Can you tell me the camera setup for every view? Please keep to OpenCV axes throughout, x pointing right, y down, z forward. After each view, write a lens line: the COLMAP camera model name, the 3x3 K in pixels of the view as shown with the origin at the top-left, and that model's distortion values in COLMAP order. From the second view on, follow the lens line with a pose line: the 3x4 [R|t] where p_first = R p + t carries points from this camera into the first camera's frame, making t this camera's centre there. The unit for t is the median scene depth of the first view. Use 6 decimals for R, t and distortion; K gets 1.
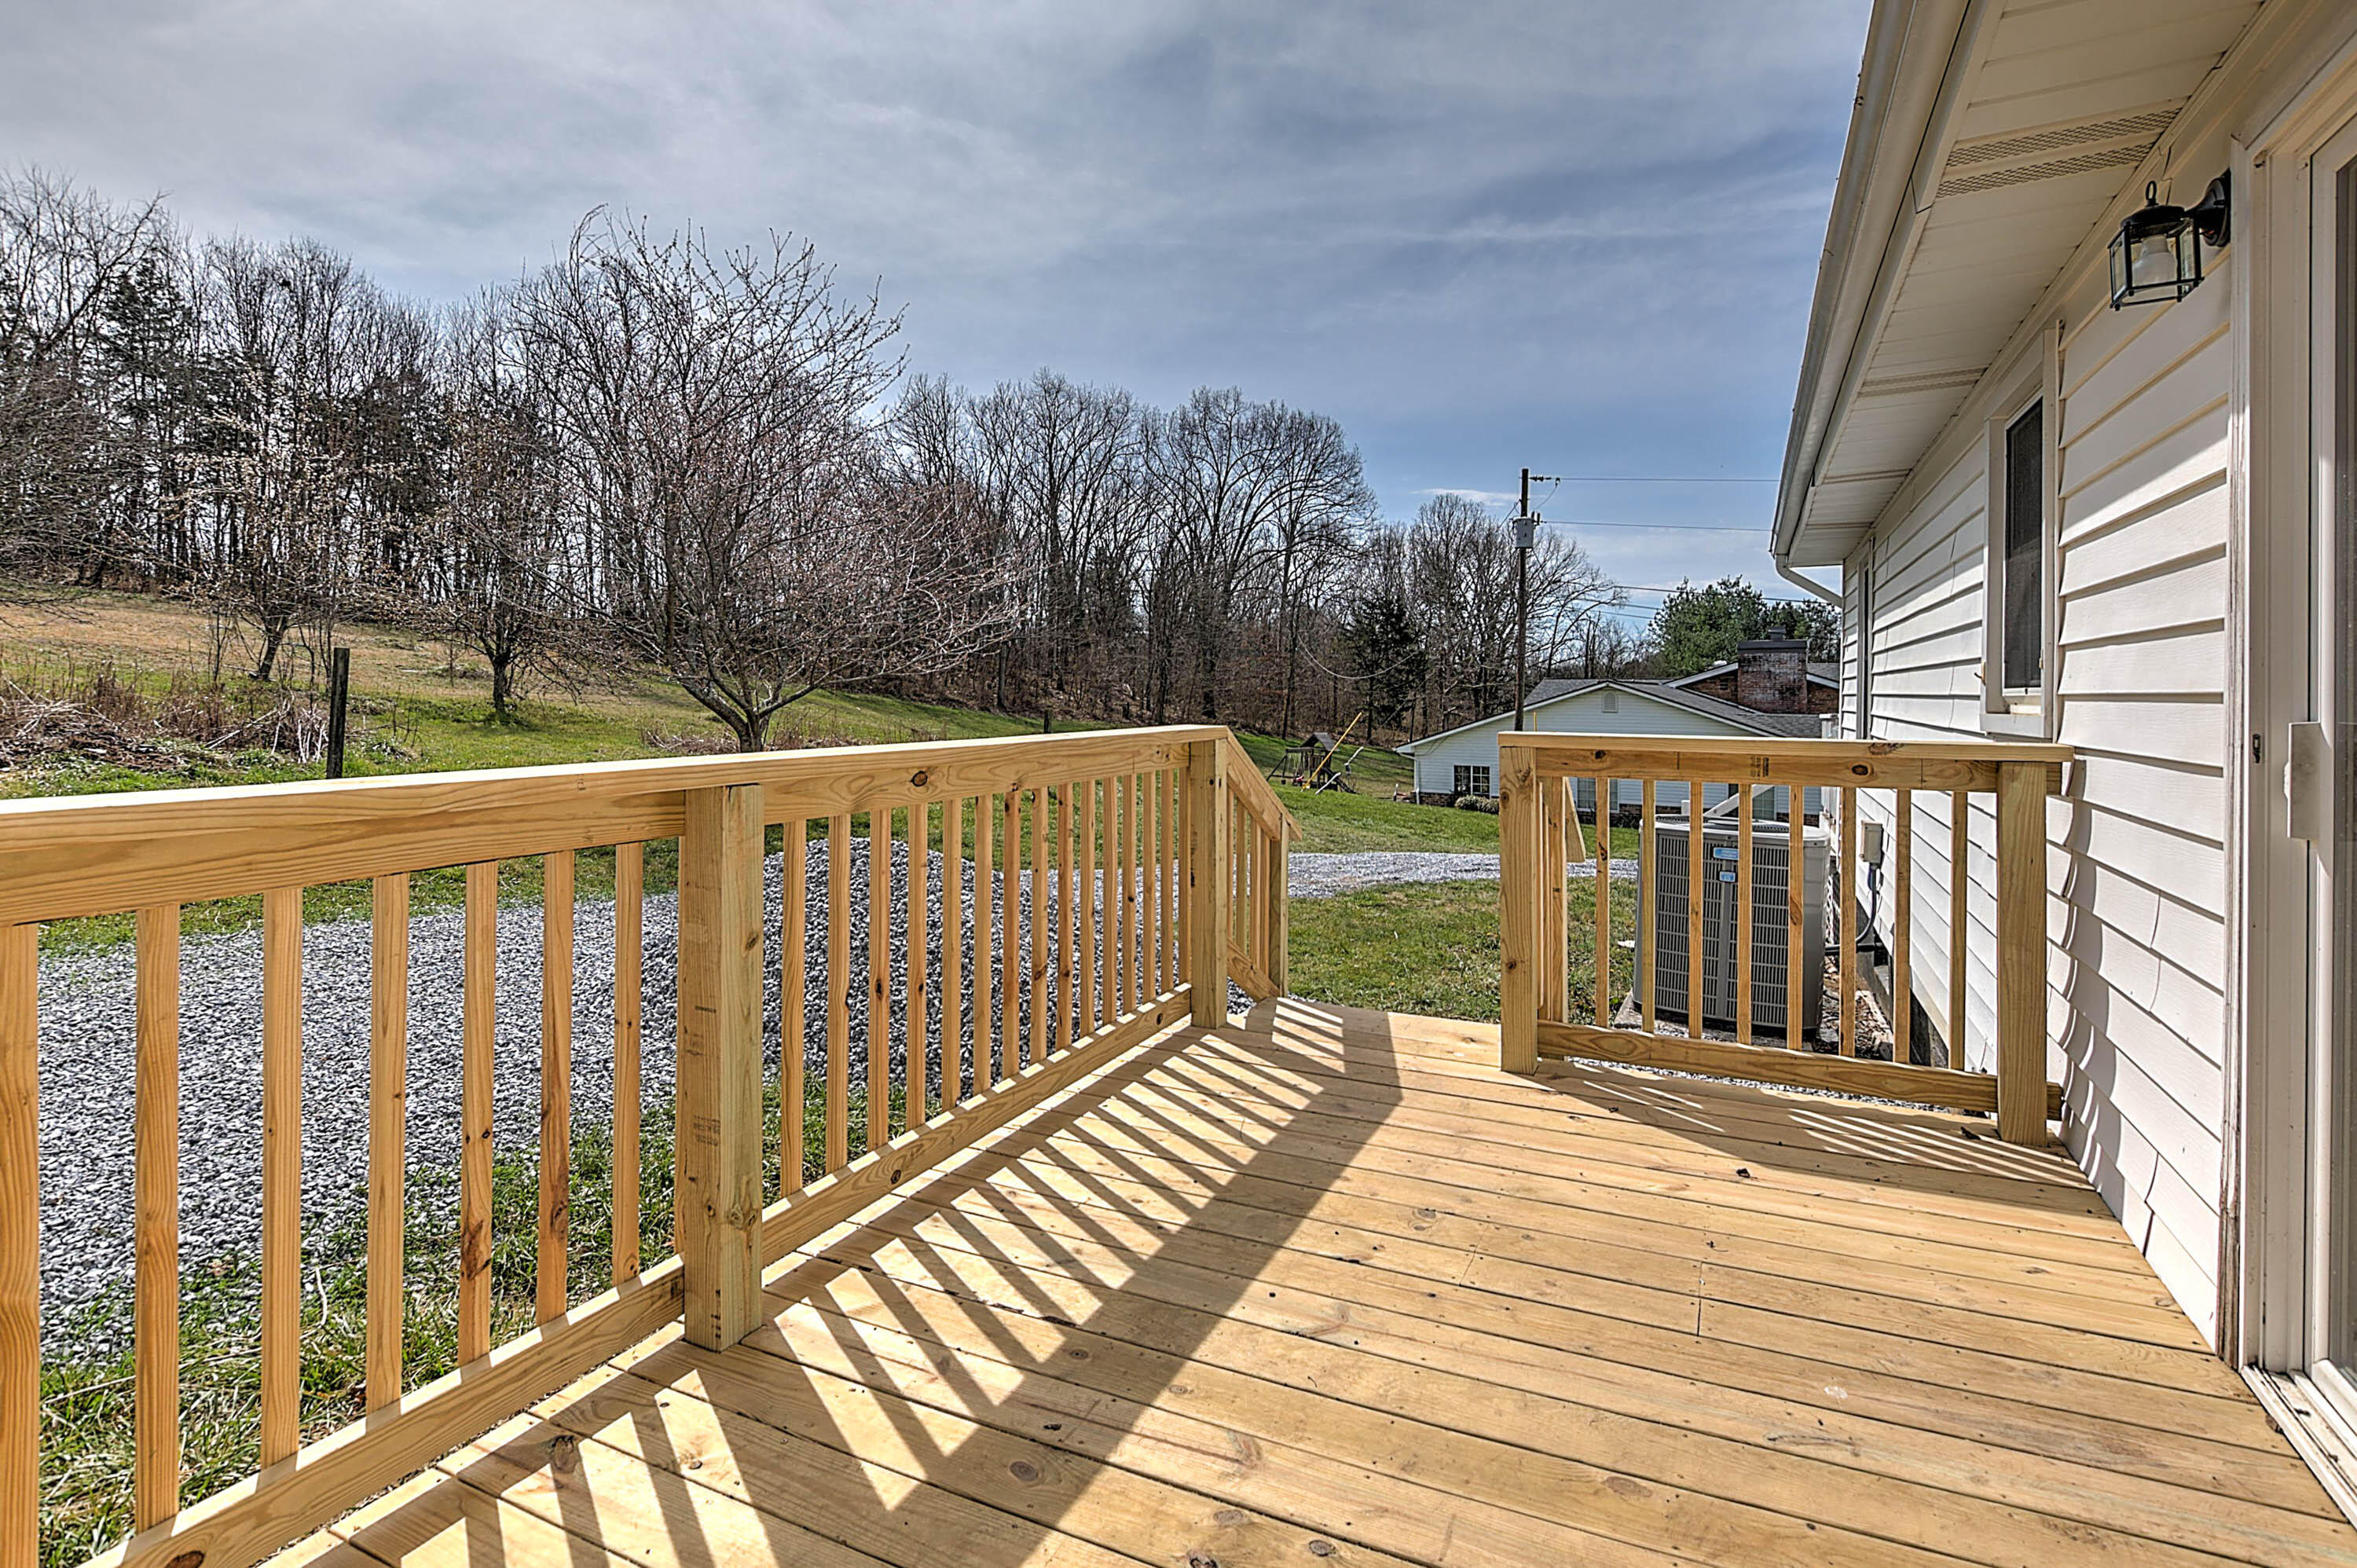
lens RADIAL K [[1124.0, 0, 1239.3], [0, 1124.0, 690.9], [0, 0, 1]] dist [-0.011213, 0.000732]
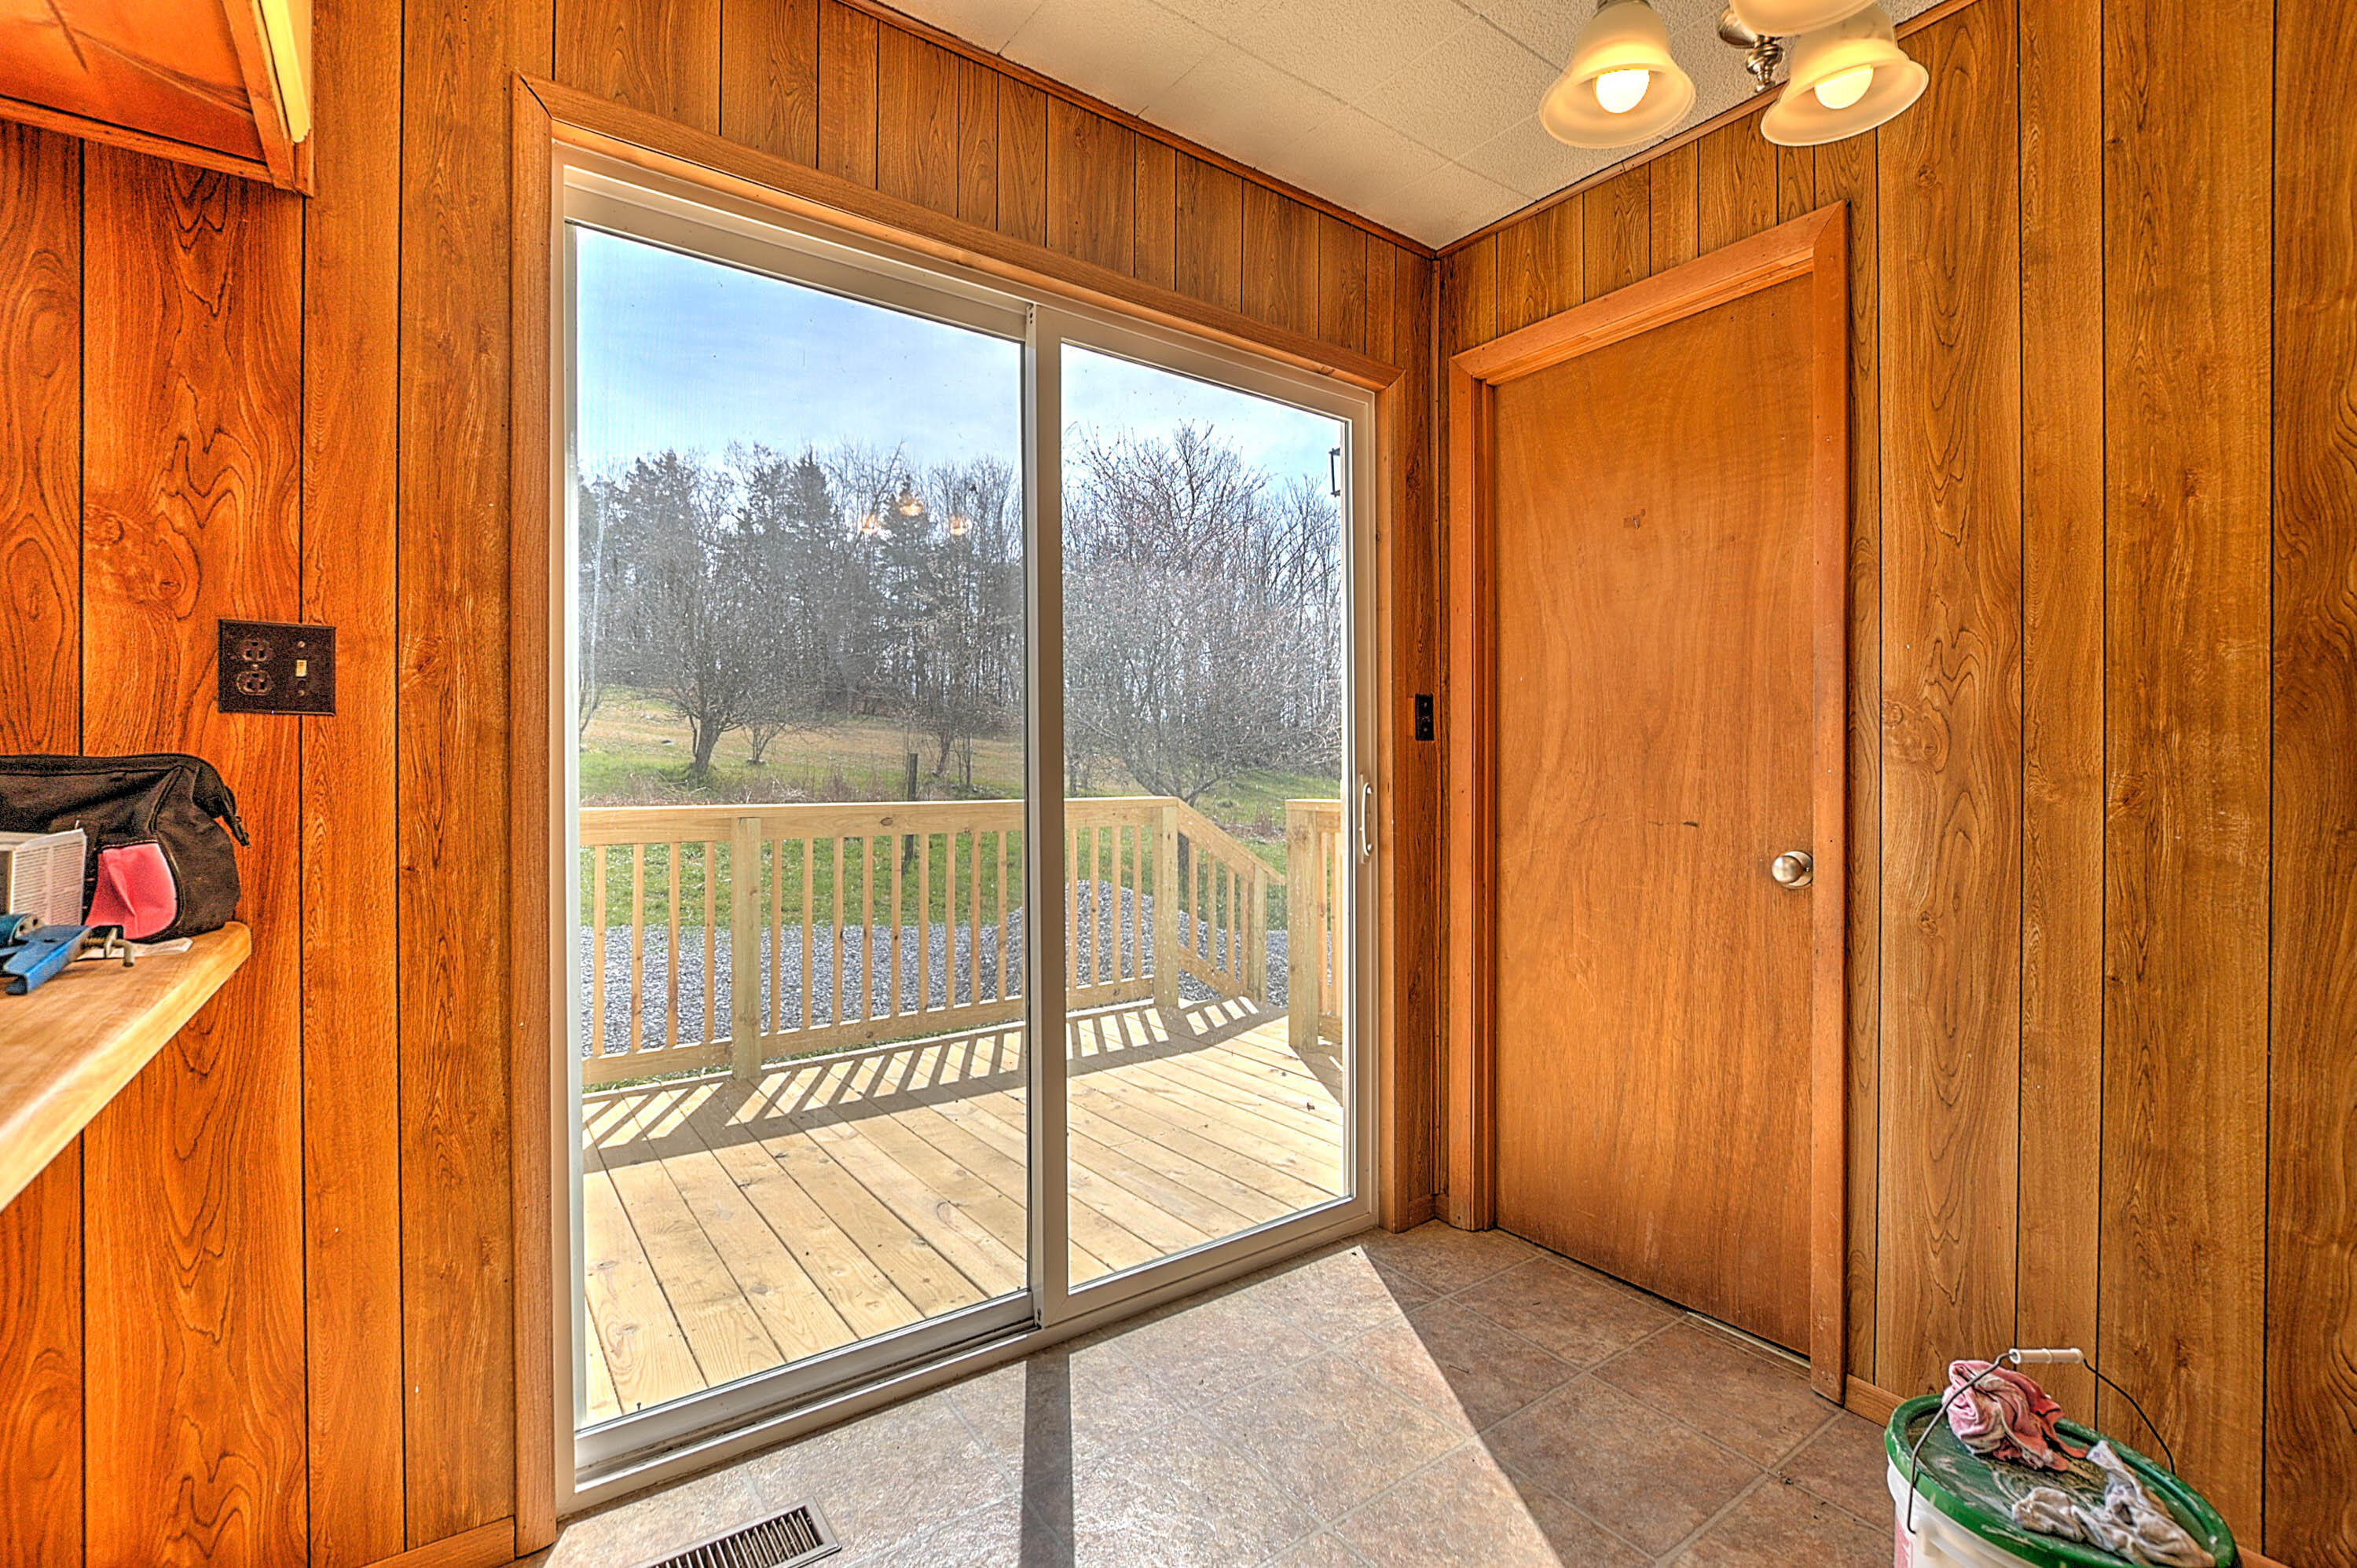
lens RADIAL K [[1058.5, 0, 1178.5], [0, 1058.5, 784.0], [0, 0, 1]] dist [-0.024768, 0.003317]
pose [[0.865835, -0.003856, -0.500315, 1.009455], [0.004510, 0.999990, 0.000099, 0.020359], [0.500310, -0.002342, 0.865843, -0.255618]]
